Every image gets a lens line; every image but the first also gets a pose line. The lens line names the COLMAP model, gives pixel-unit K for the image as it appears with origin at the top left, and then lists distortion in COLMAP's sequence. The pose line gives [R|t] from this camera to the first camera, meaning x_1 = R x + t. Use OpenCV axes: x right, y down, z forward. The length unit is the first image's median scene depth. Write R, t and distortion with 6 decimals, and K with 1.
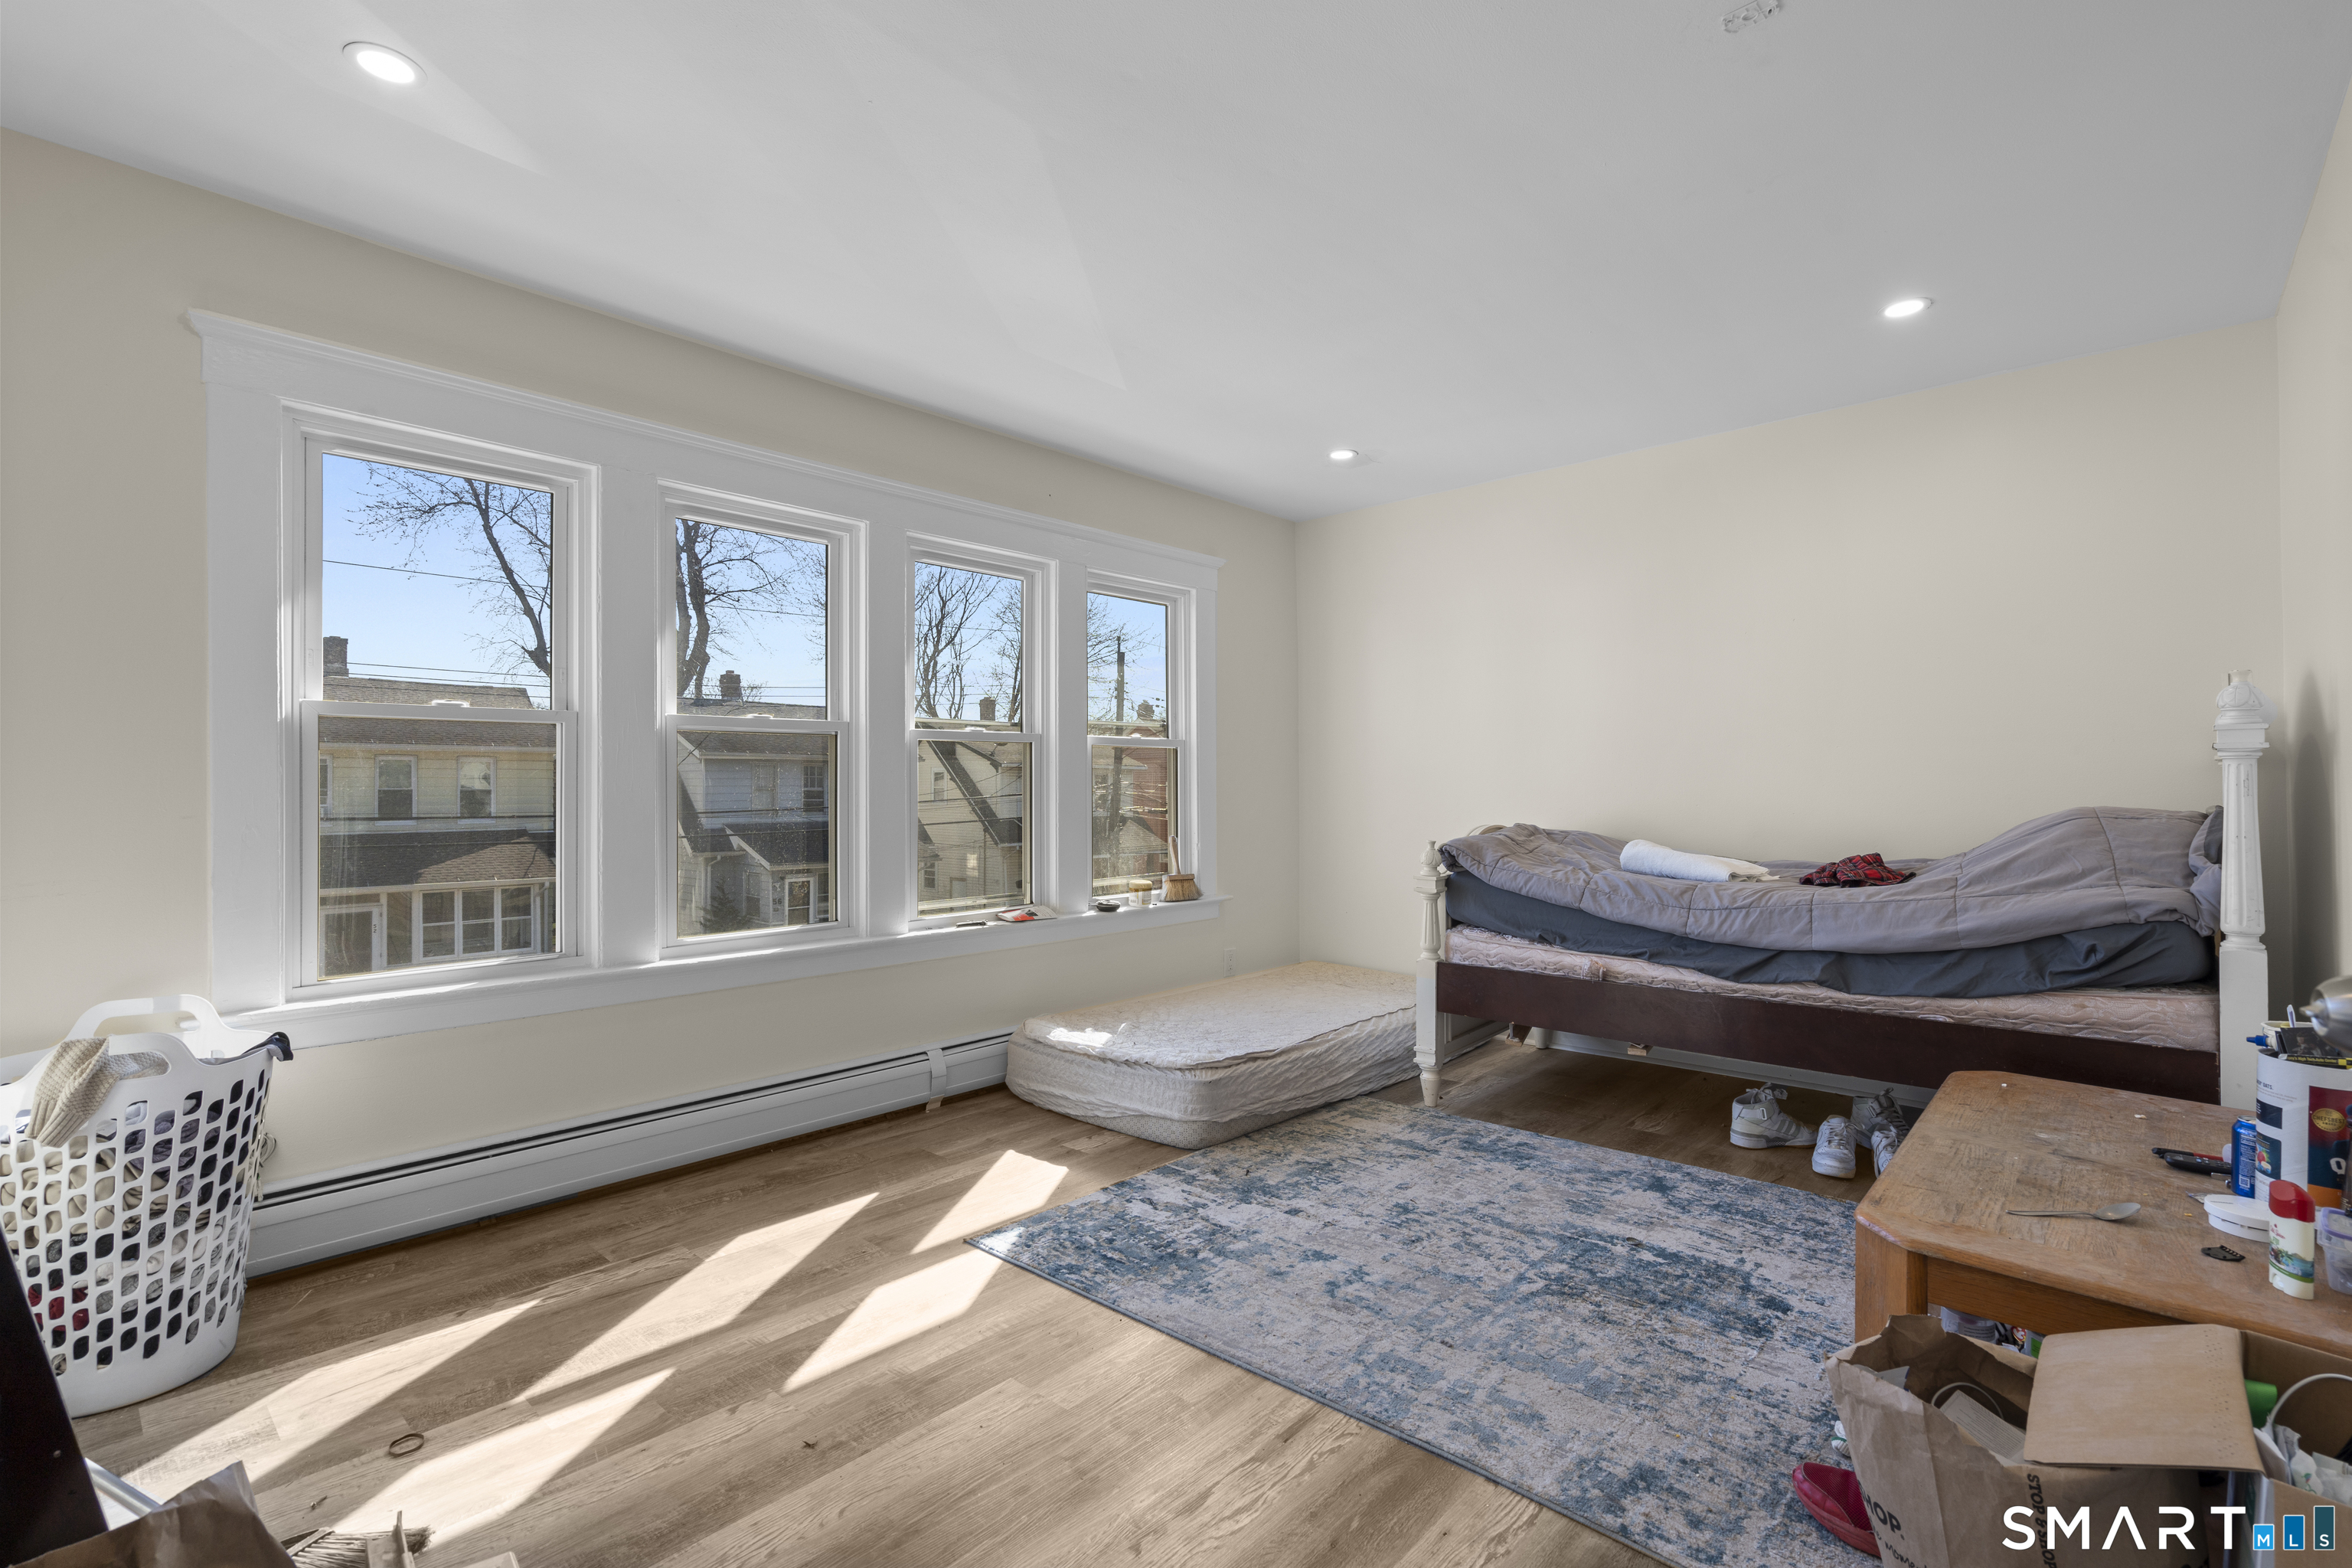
lens RADIAL K [[1055.0, 0, 1183.9], [0, 1055.0, 786.4], [0, 0, 1]] dist [-0.000575, 0.000185]
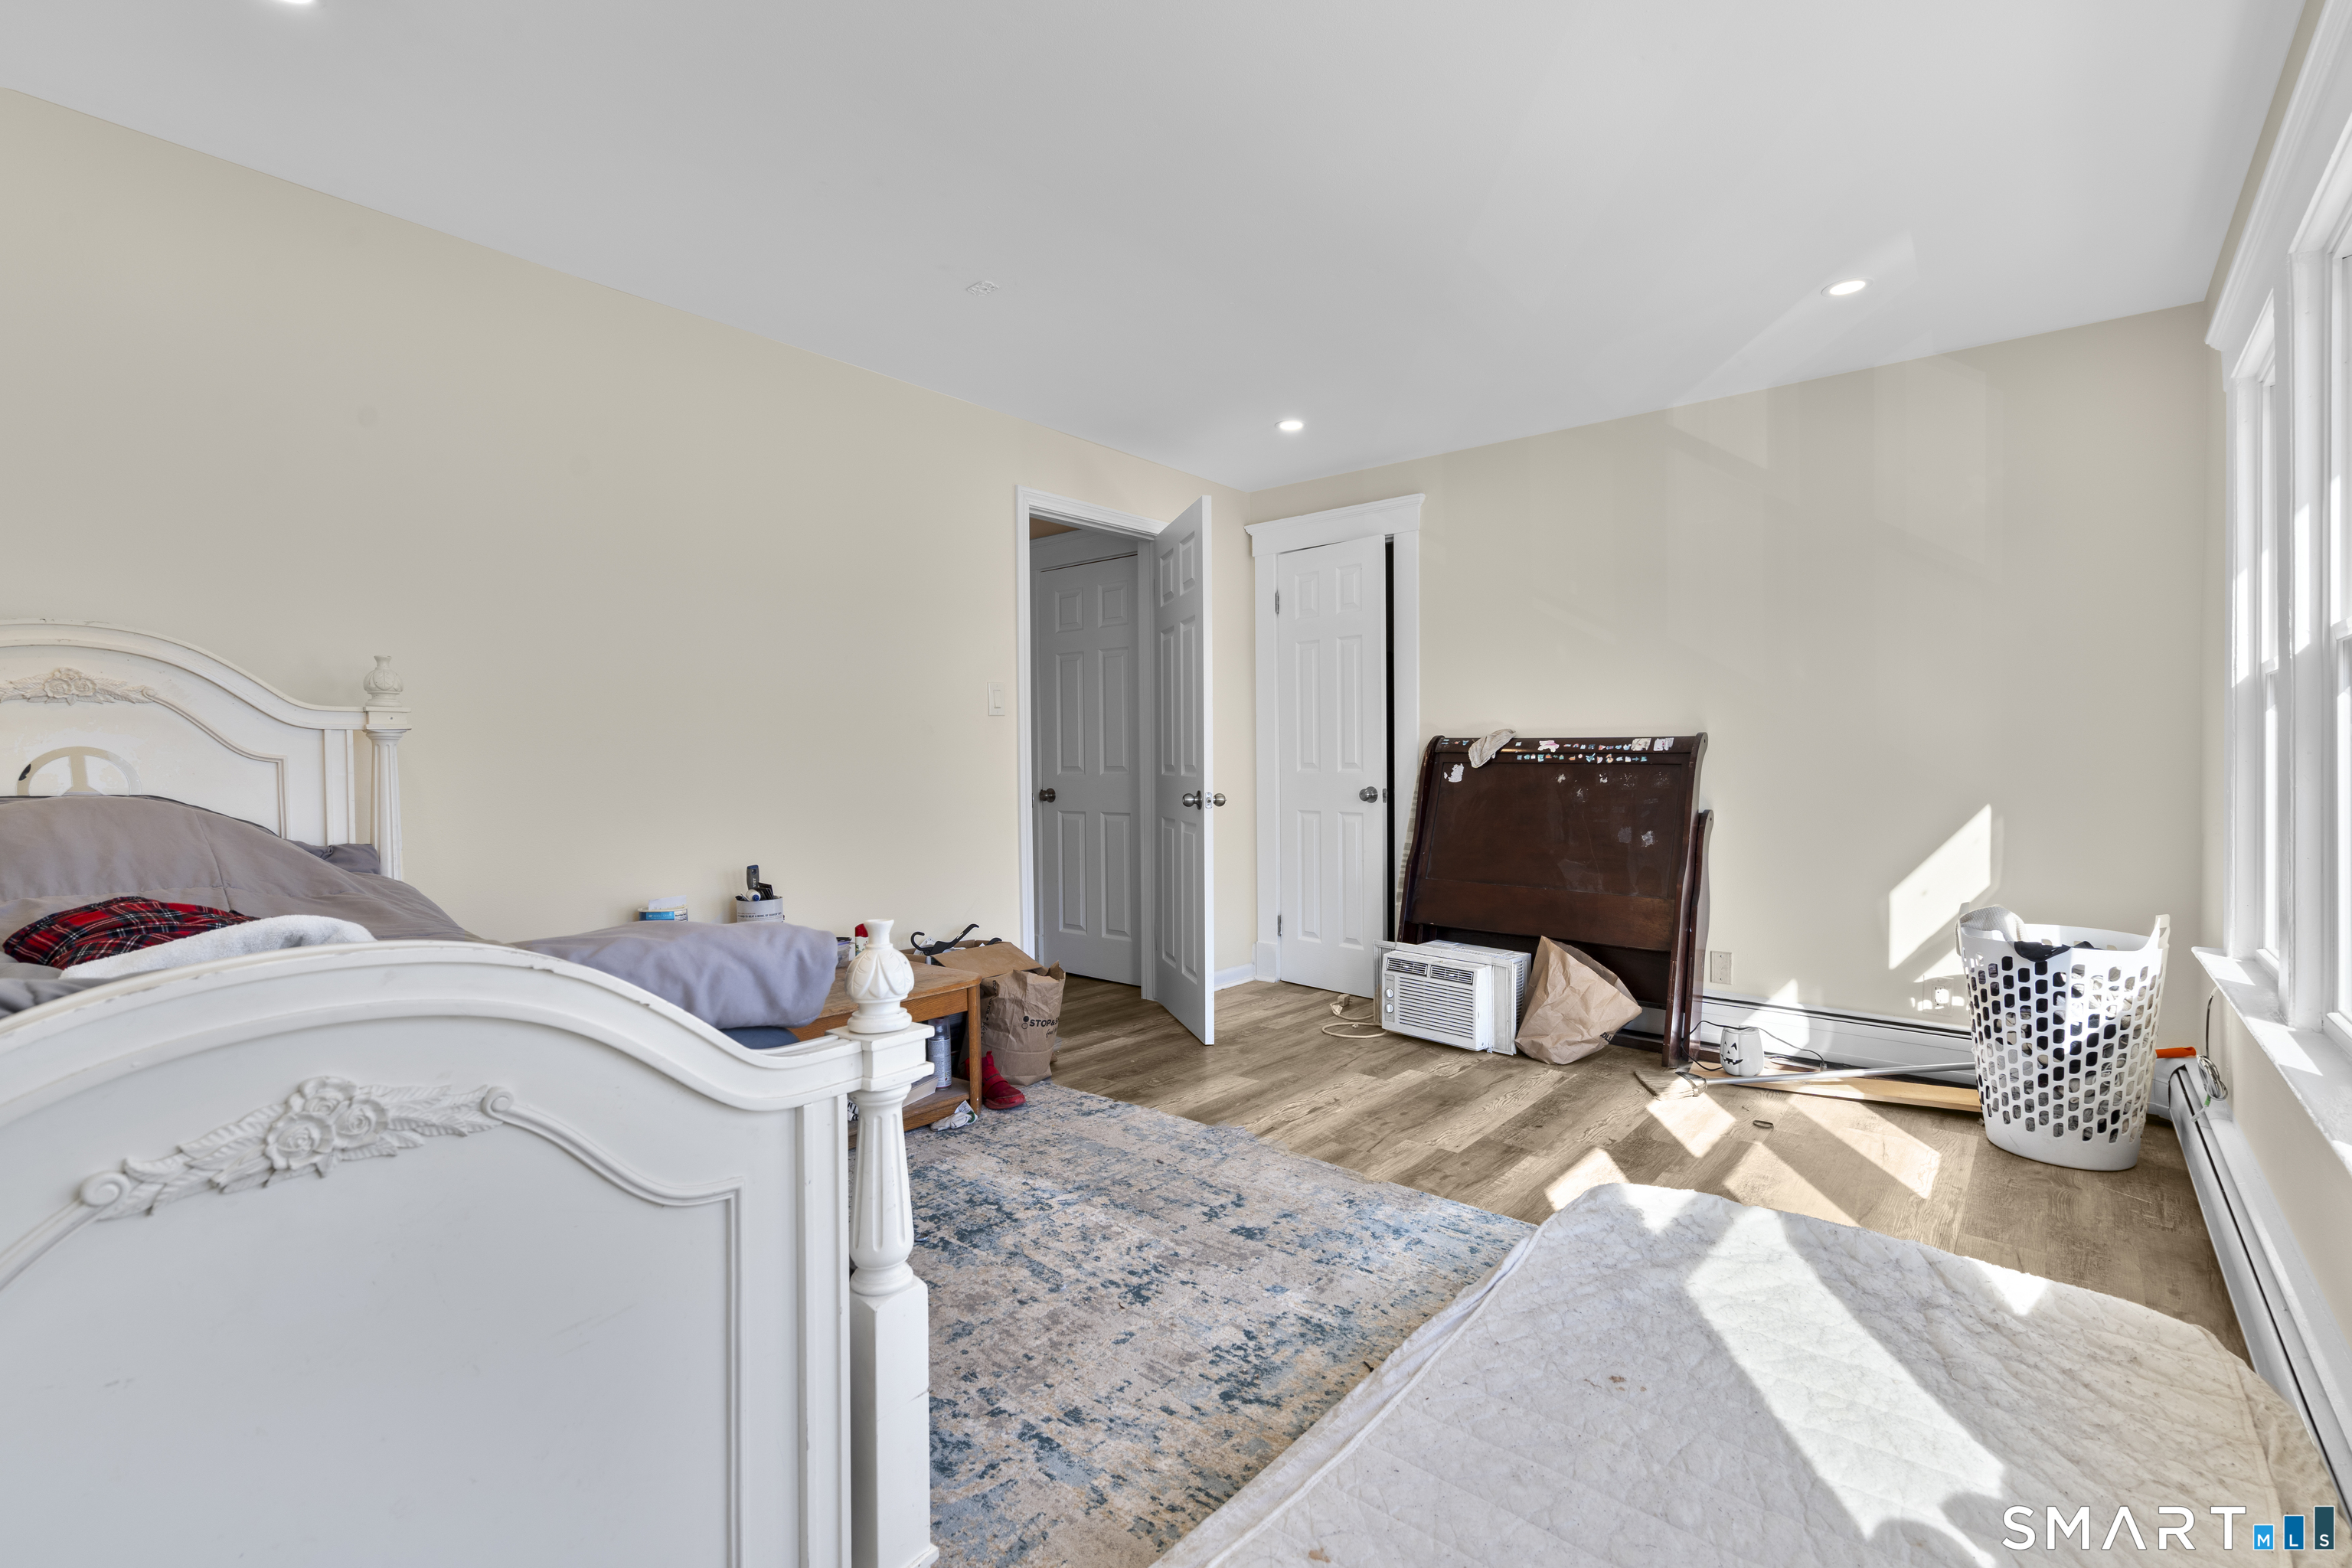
lens RADIAL K [[1055.0, 0, 1170.1], [0, 1055.0, 776.9], [0, 0, 1]] dist [-0.000575, 0.000185]
pose [[-0.999431, 0.010361, -0.032092, 0.269766], [0.009919, 0.999854, 0.013911, 0.002968], [0.032231, 0.013585, -0.999388, 2.333154]]
